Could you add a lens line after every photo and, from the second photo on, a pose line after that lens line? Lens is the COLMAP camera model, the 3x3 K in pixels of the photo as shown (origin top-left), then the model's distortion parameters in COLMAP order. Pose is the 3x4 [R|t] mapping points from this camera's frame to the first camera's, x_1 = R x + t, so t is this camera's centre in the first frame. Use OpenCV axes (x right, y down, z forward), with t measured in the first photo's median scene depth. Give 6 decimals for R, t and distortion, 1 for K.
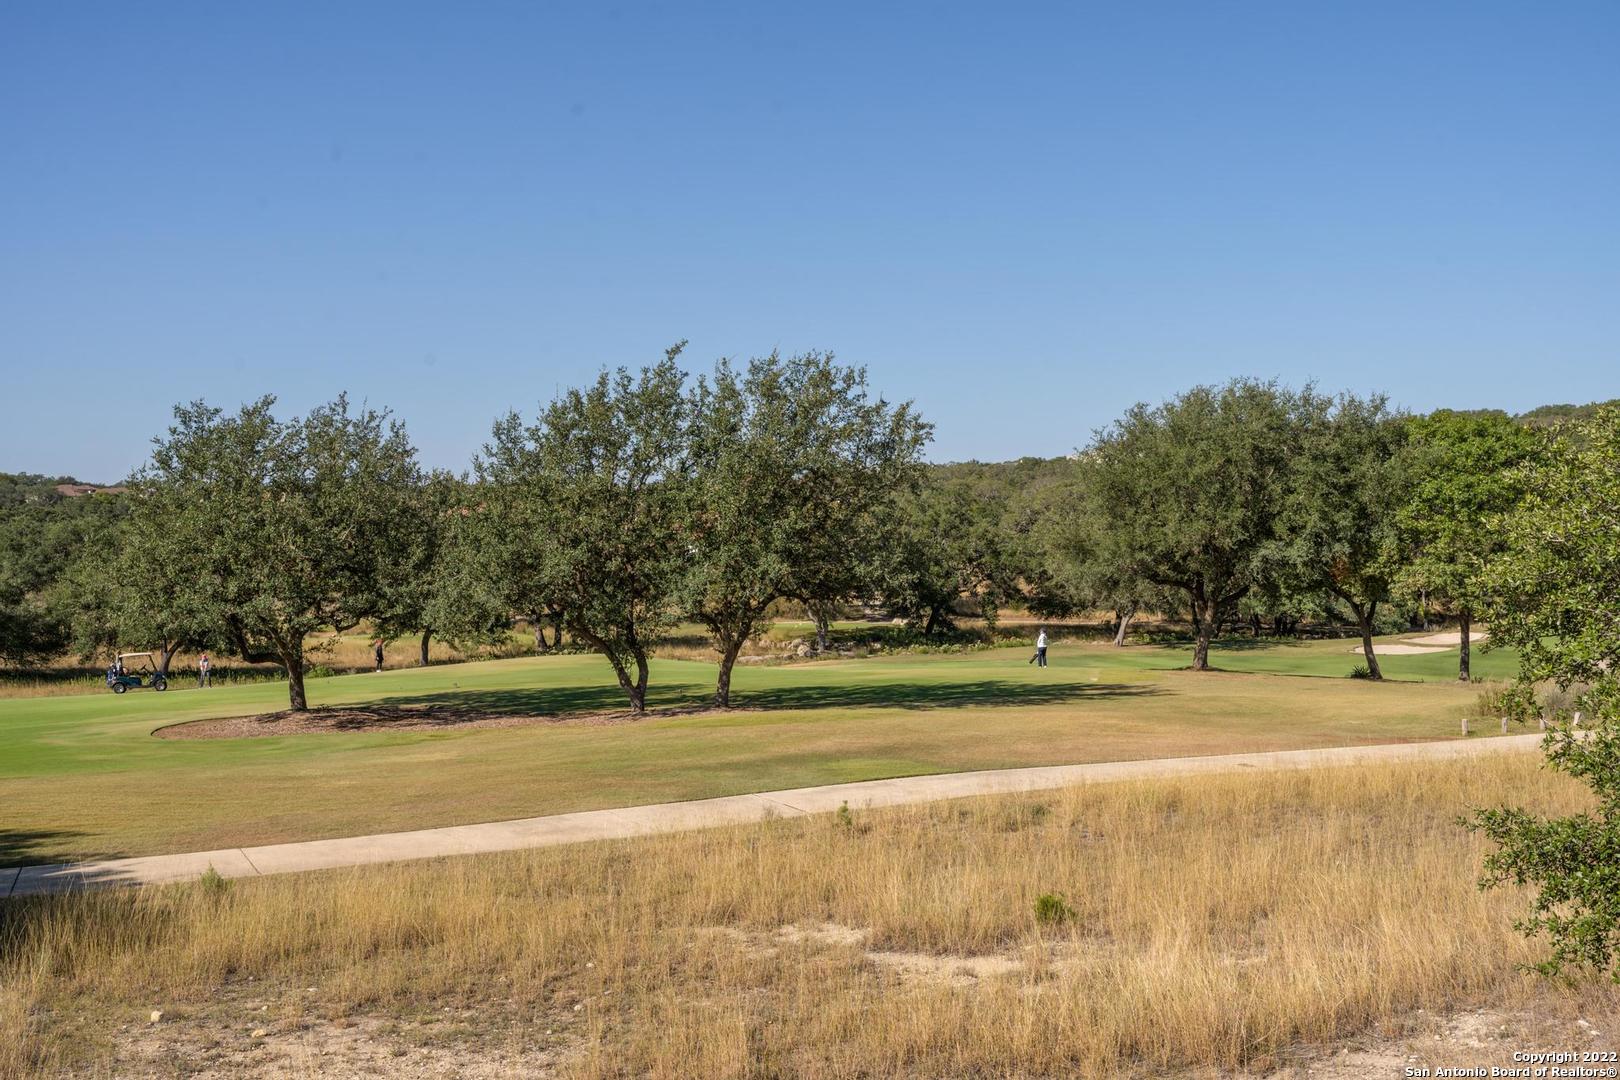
lens RADIAL K [[1621.2, 0, 810.0], [0, 1621.2, 540.0], [0, 0, 1]] dist [0.004865, 0.006165]
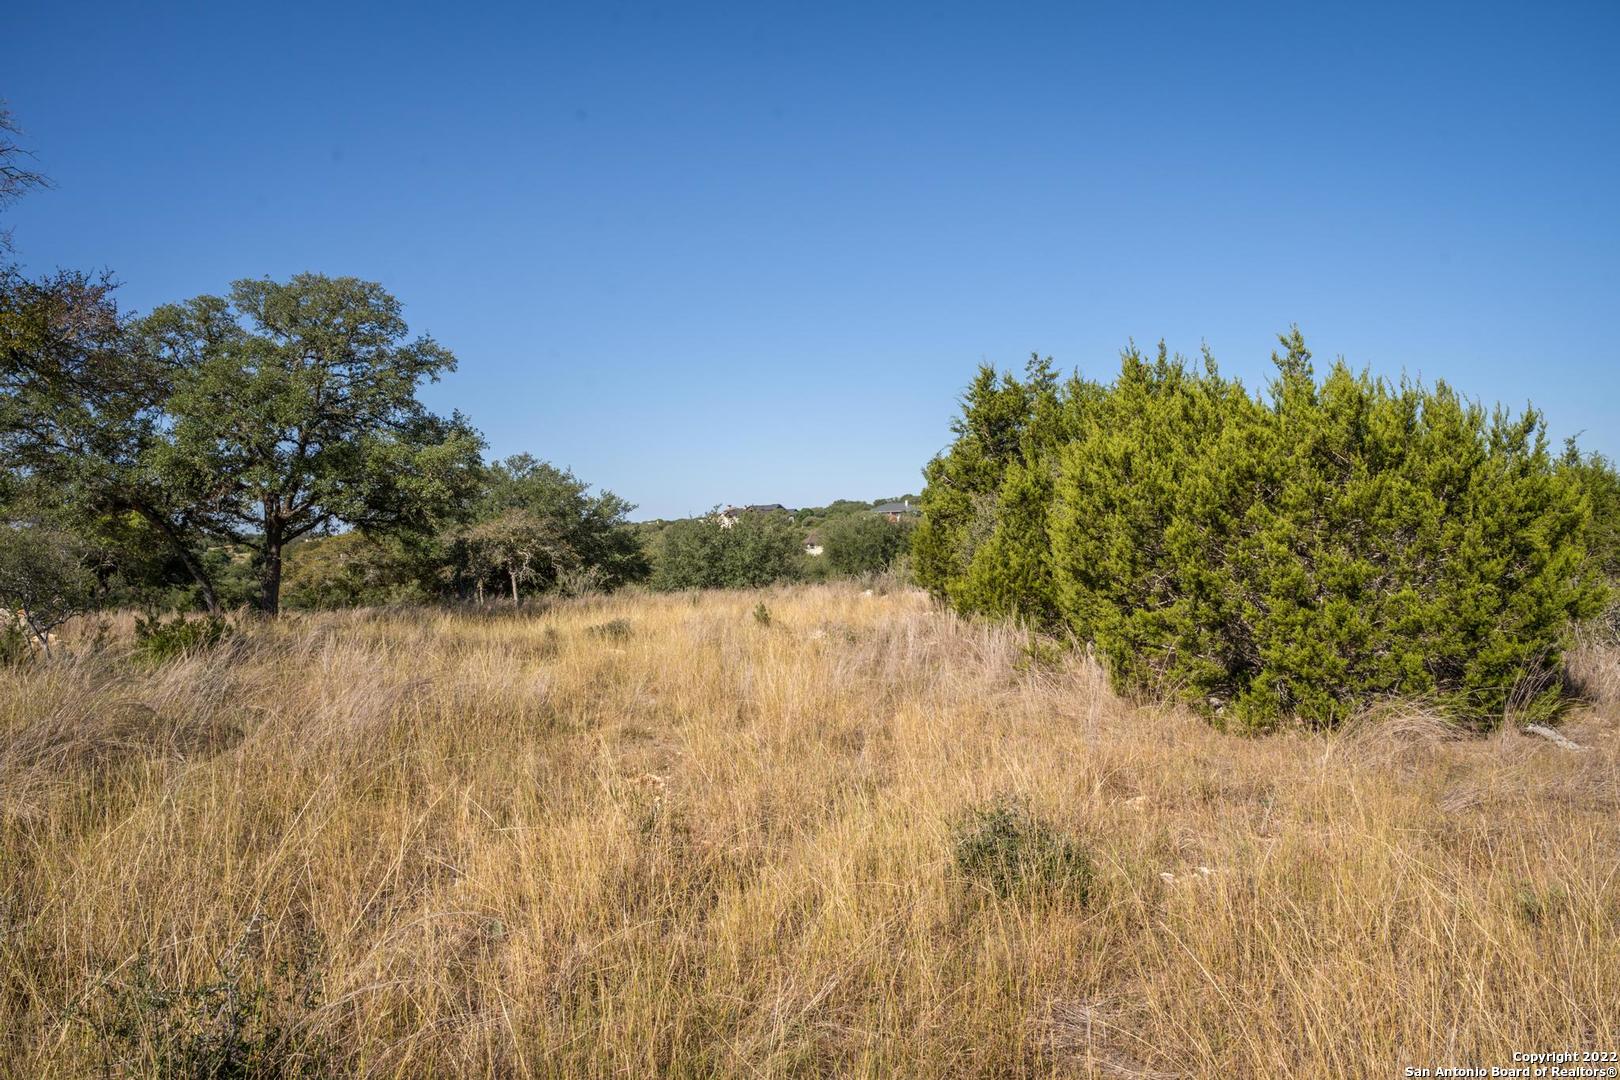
lens RADIAL K [[1084.5, 0, 810.0], [0, 1084.5, 540.0], [0, 0, 1]] dist [0.001720, -0.006512]
pose [[0.958754, 0.003040, 0.284221, -0.389111], [0.005293, 0.999579, -0.028543, 0.002592], [-0.284188, 0.028870, 0.958334, -0.773988]]
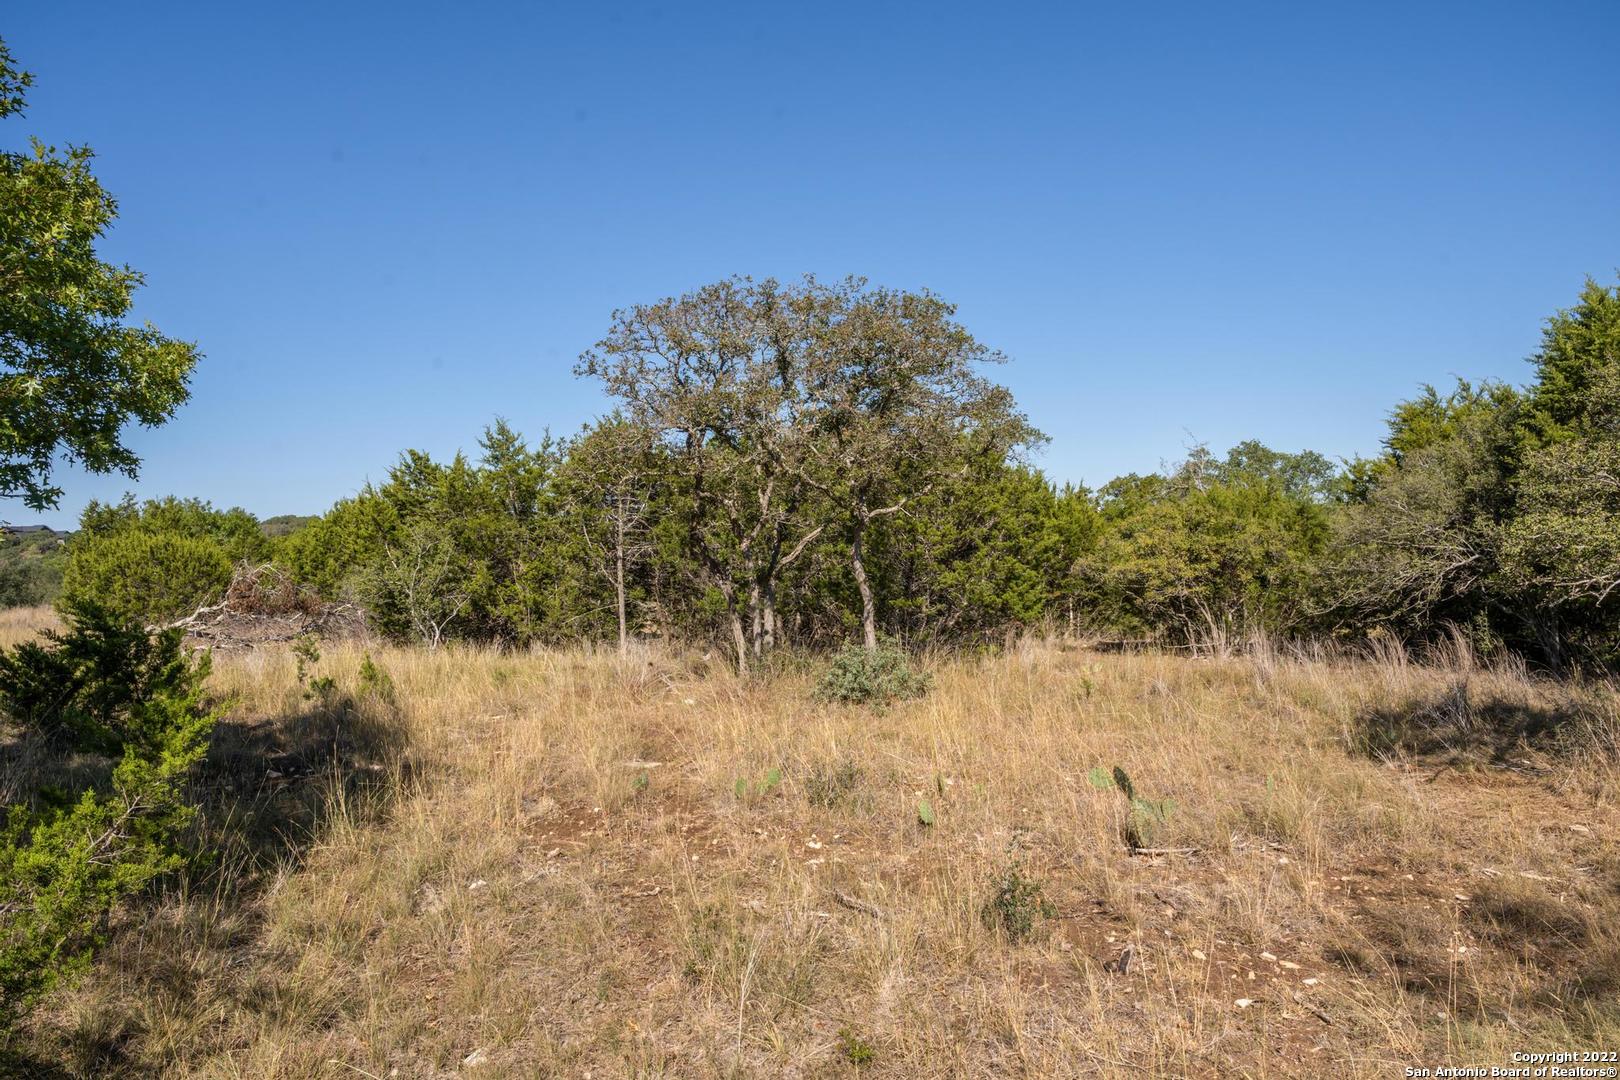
lens RADIAL K [[1084.5, 0, 810.0], [0, 1084.5, 540.0], [0, 0, 1]] dist [0.001720, -0.006512]
pose [[0.644687, 0.014746, 0.764304, -0.501186], [0.024952, 0.998875, -0.040320, 0.007803], [-0.764039, 0.045065, 0.643594, -1.383306]]
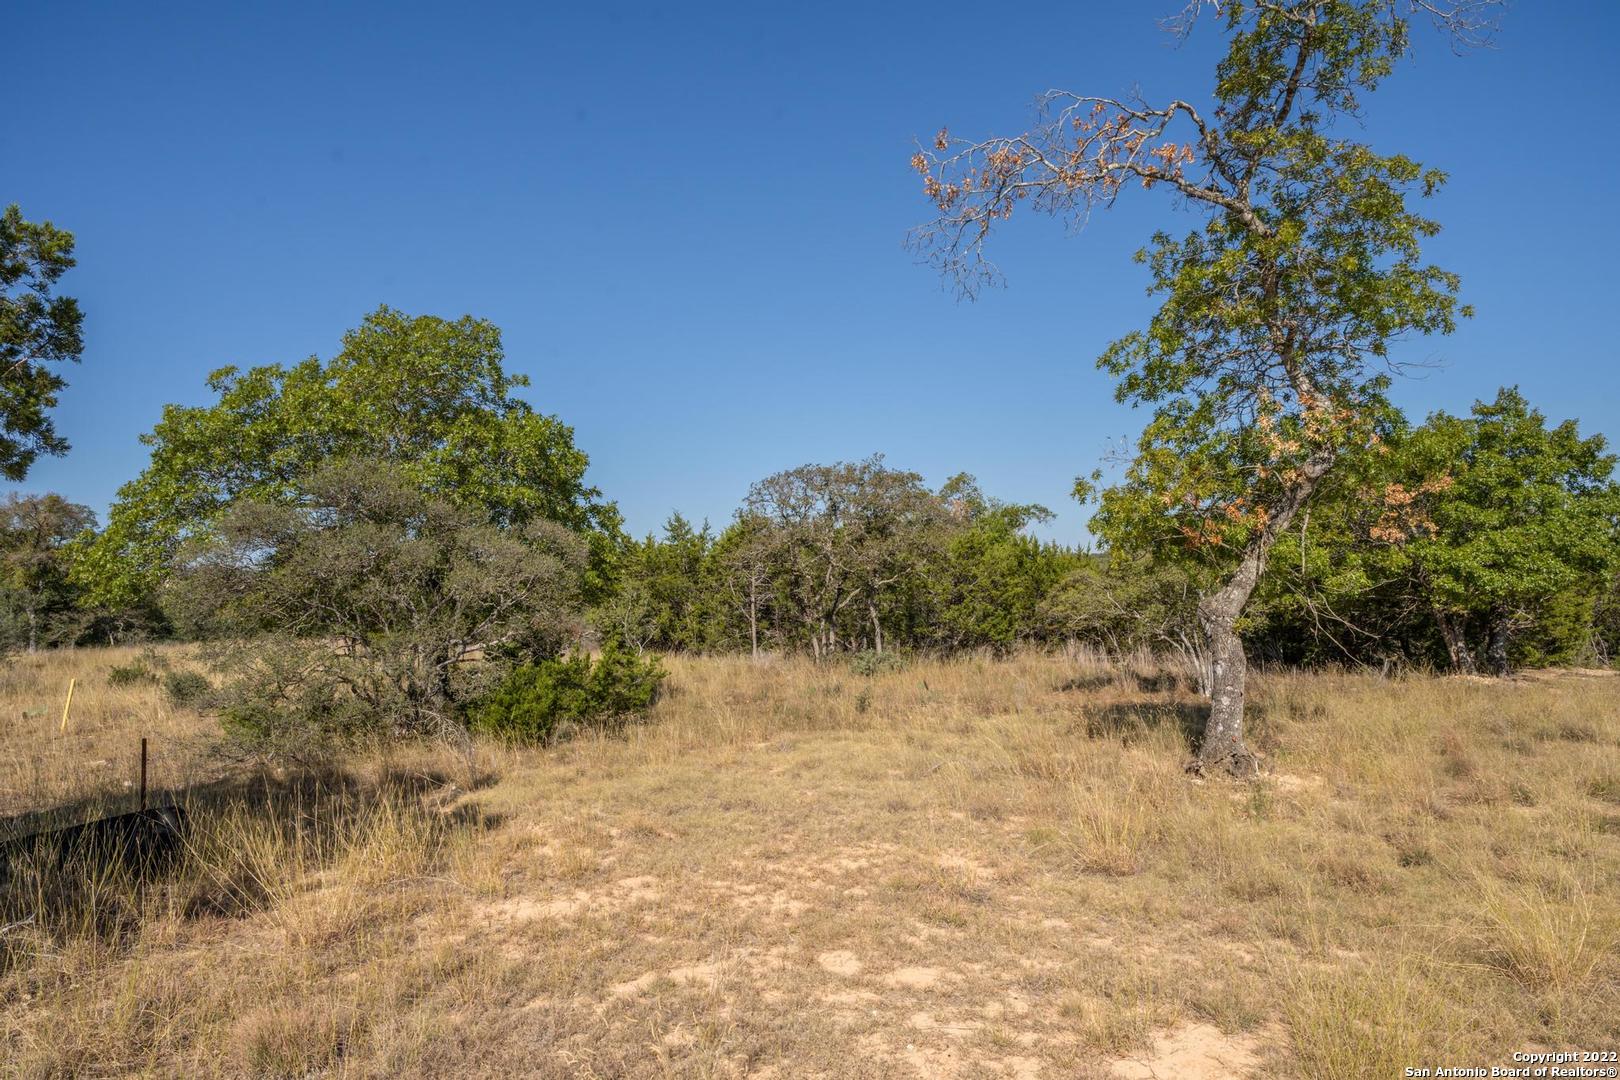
lens RADIAL K [[1084.5, 0, 810.0], [0, 1084.5, 540.0], [0, 0, 1]] dist [0.001720, -0.006512]
pose [[0.729962, 0.035444, 0.682568, -0.646716], [0.023014, 0.996814, -0.076374, 0.009465], [-0.683100, 0.071458, 0.726821, -1.554046]]
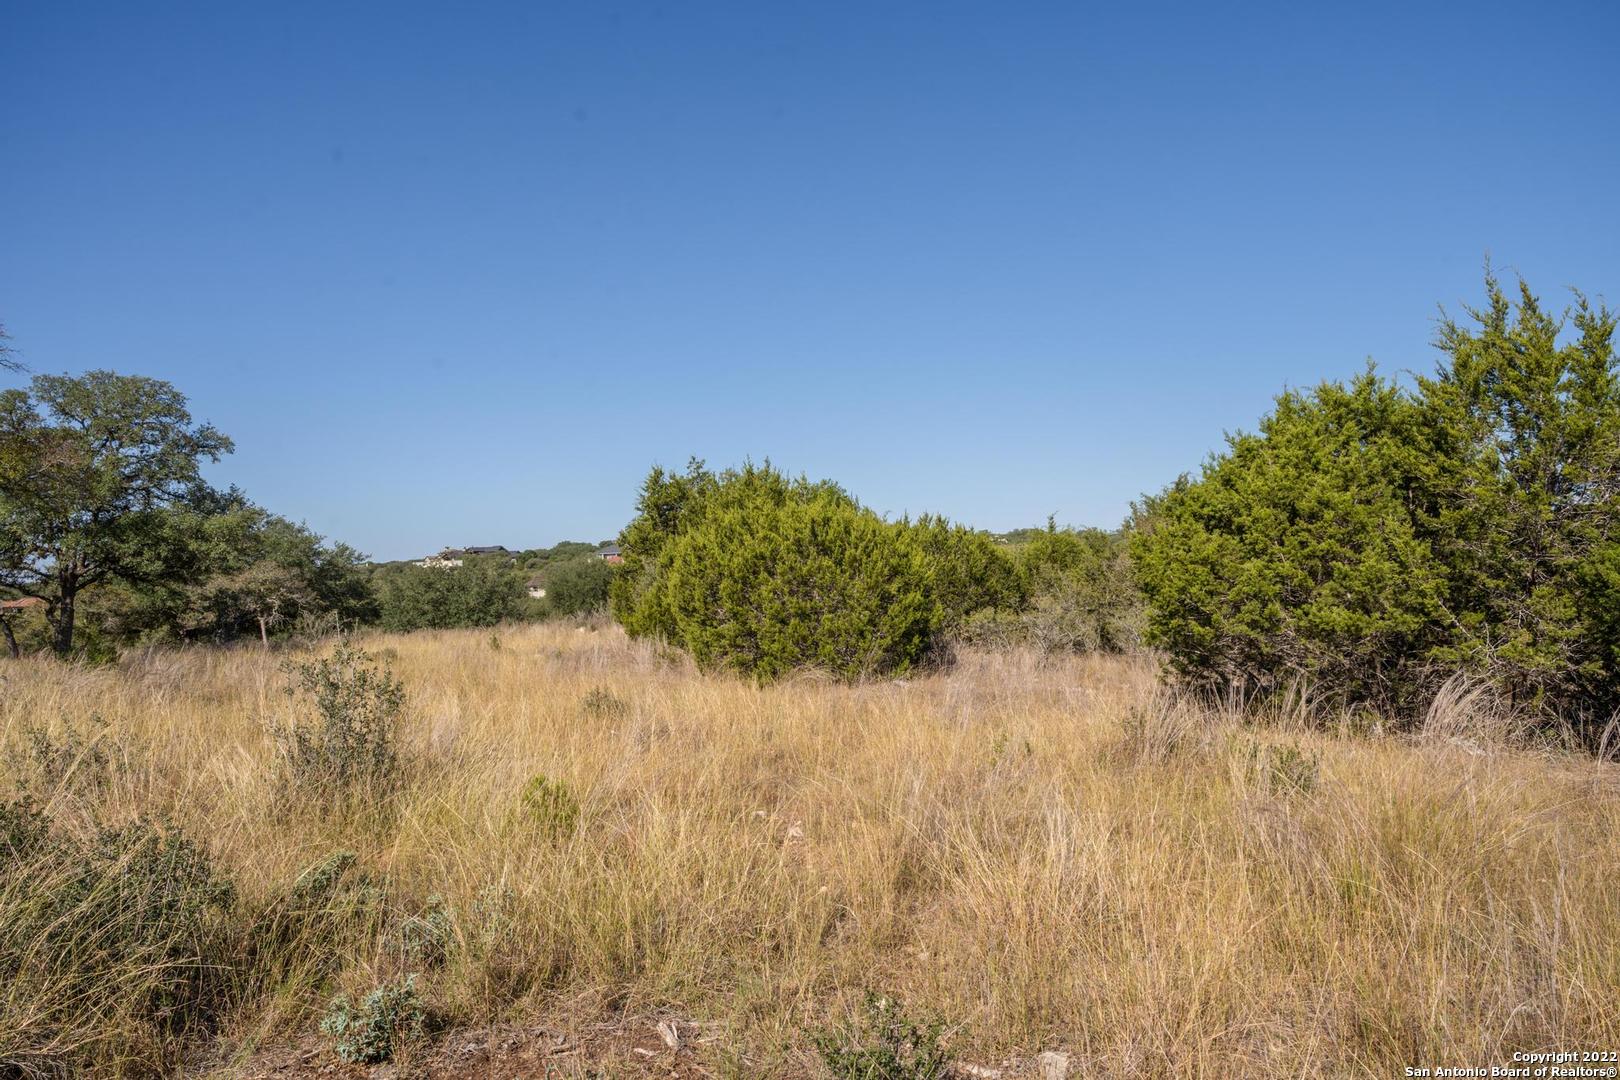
lens RADIAL K [[1084.5, 0, 810.0], [0, 1084.5, 540.0], [0, 0, 1]] dist [0.001720, -0.006512]
pose [[0.858864, 0.014164, 0.512008, -0.437241], [0.020916, 0.997814, -0.062689, 0.003994], [-0.511776, 0.064550, 0.856690, -0.940533]]
